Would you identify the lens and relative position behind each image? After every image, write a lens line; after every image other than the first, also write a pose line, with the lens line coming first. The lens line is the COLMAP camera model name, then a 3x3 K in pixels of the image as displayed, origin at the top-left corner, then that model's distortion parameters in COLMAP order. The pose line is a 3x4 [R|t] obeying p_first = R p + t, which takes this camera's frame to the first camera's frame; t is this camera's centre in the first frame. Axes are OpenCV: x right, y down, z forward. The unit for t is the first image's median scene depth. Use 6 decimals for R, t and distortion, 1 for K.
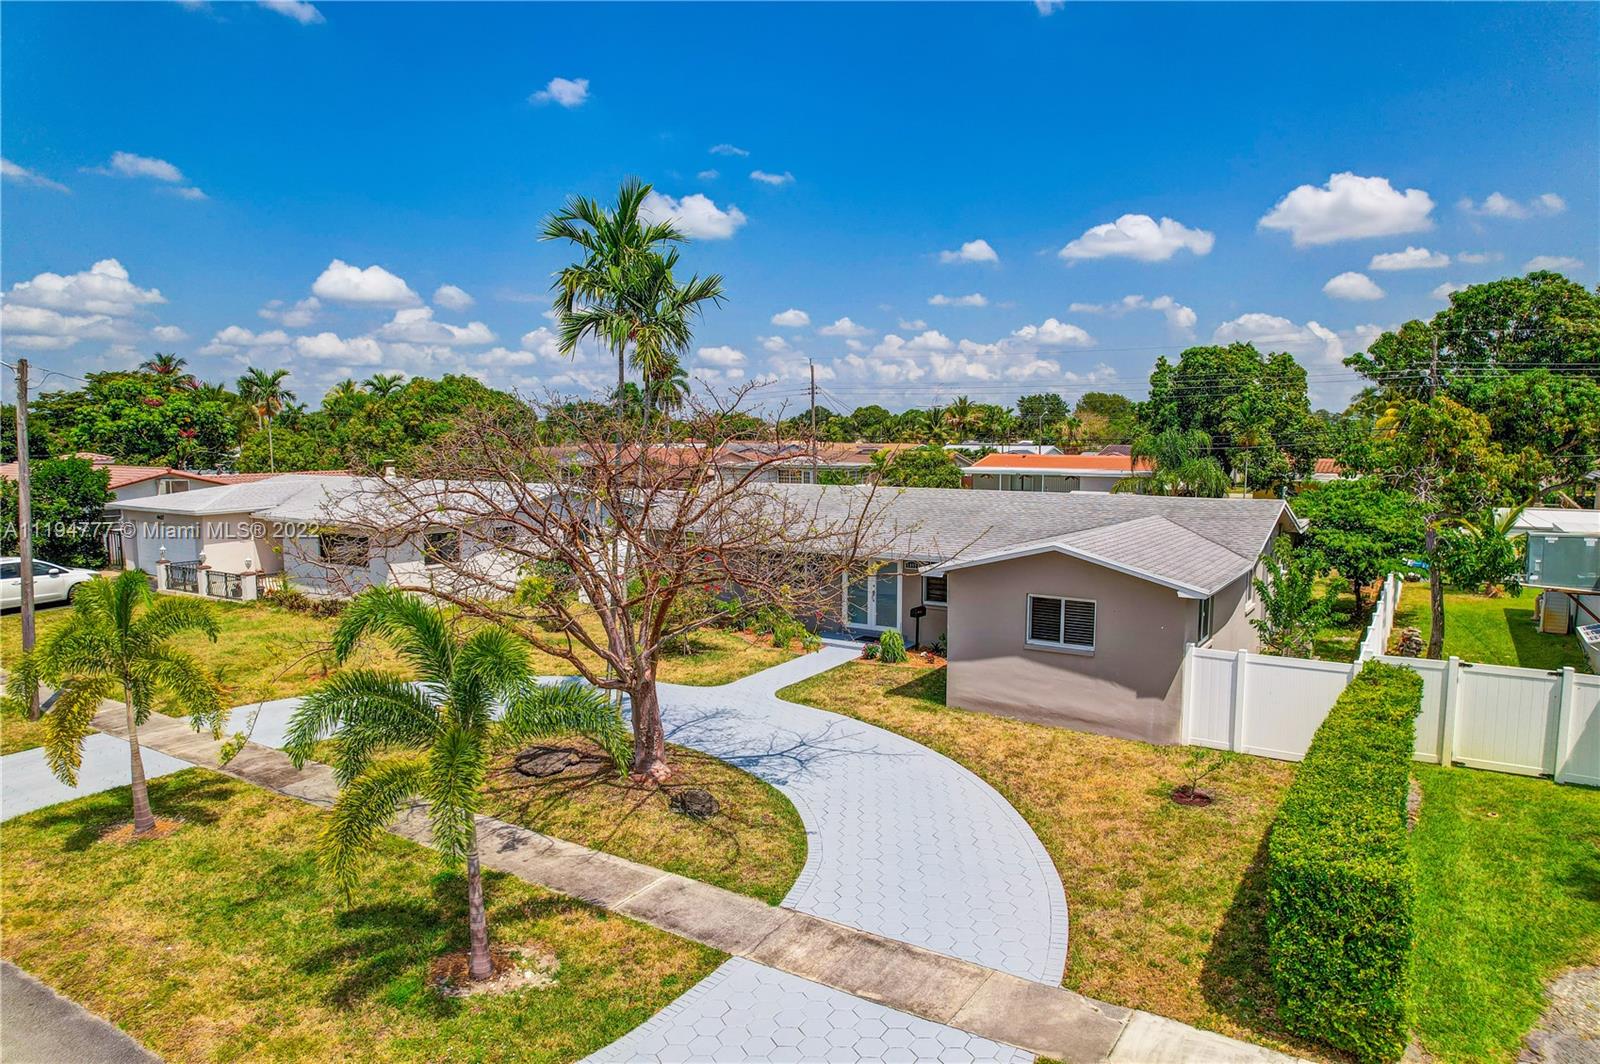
lens RADIAL K [[1016.1, 0, 809.1], [0, 1016.1, 542.3], [0, 0, 1]] dist [-0.054685, 0.040135]
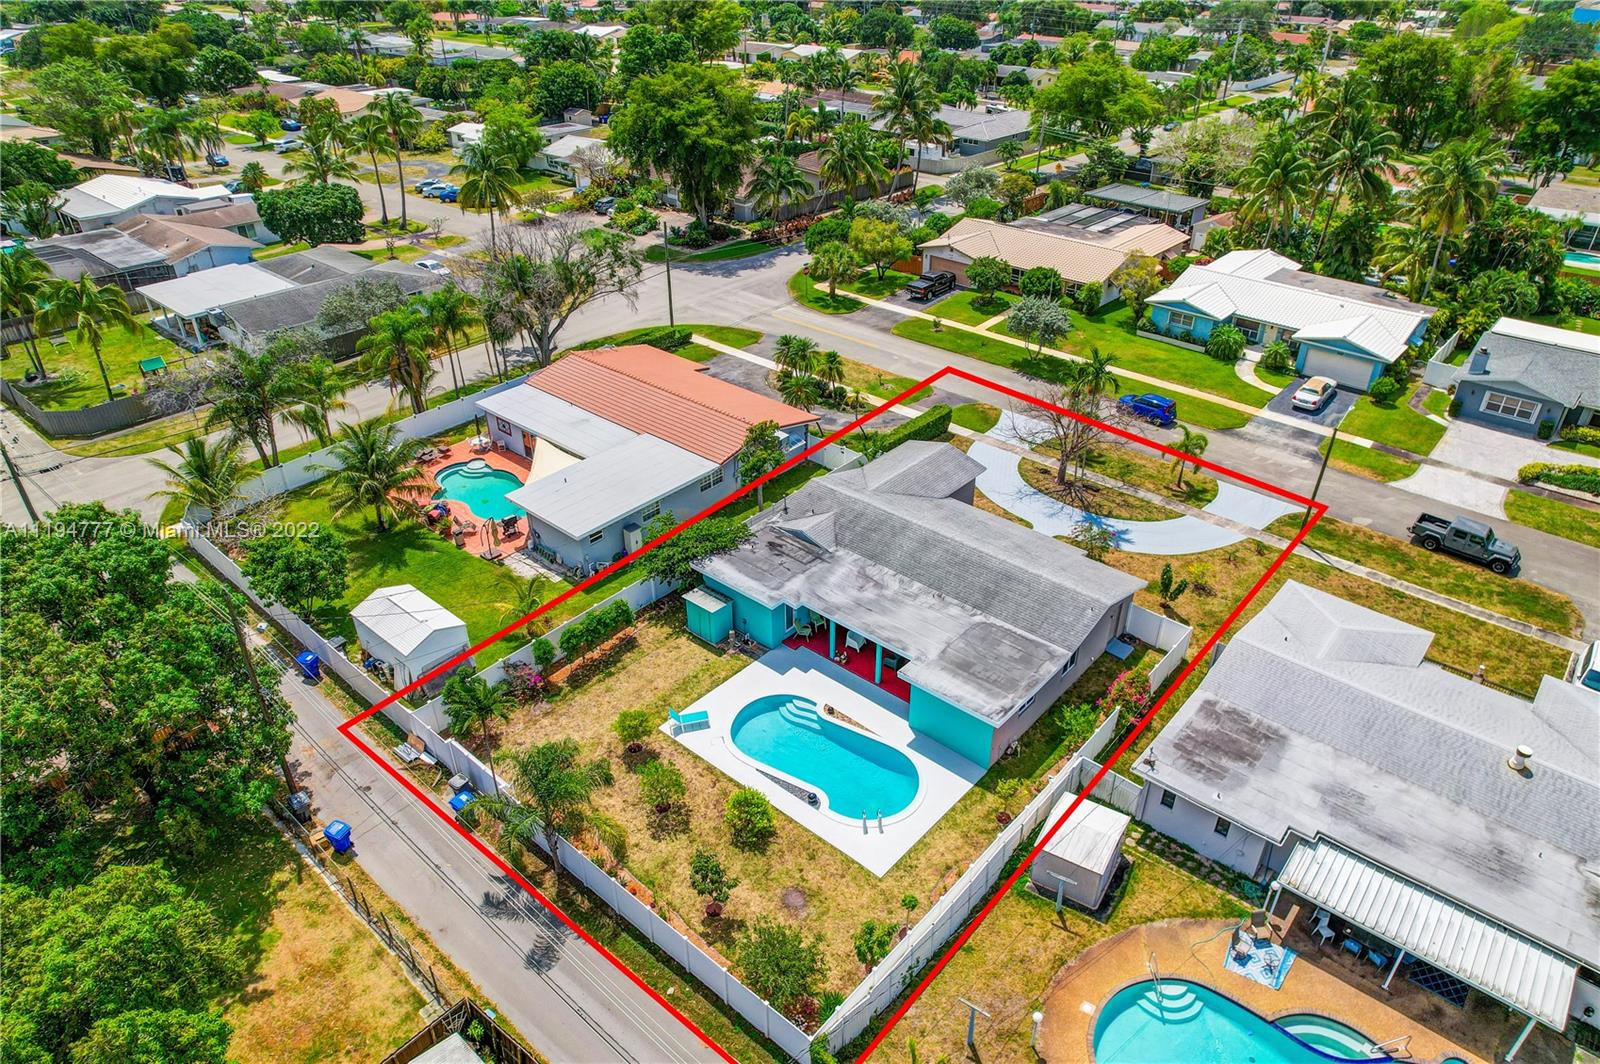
lens RADIAL K [[1016.1, 0, 809.1], [0, 1016.1, 542.3], [0, 0, 1]] dist [-0.054685, 0.040135]
pose [[-0.989110, -0.079151, 0.124080, 0.326743], [0.015368, 0.782918, 0.621936, -2.275634], [-0.146371, 0.617070, -0.773175, 4.846451]]
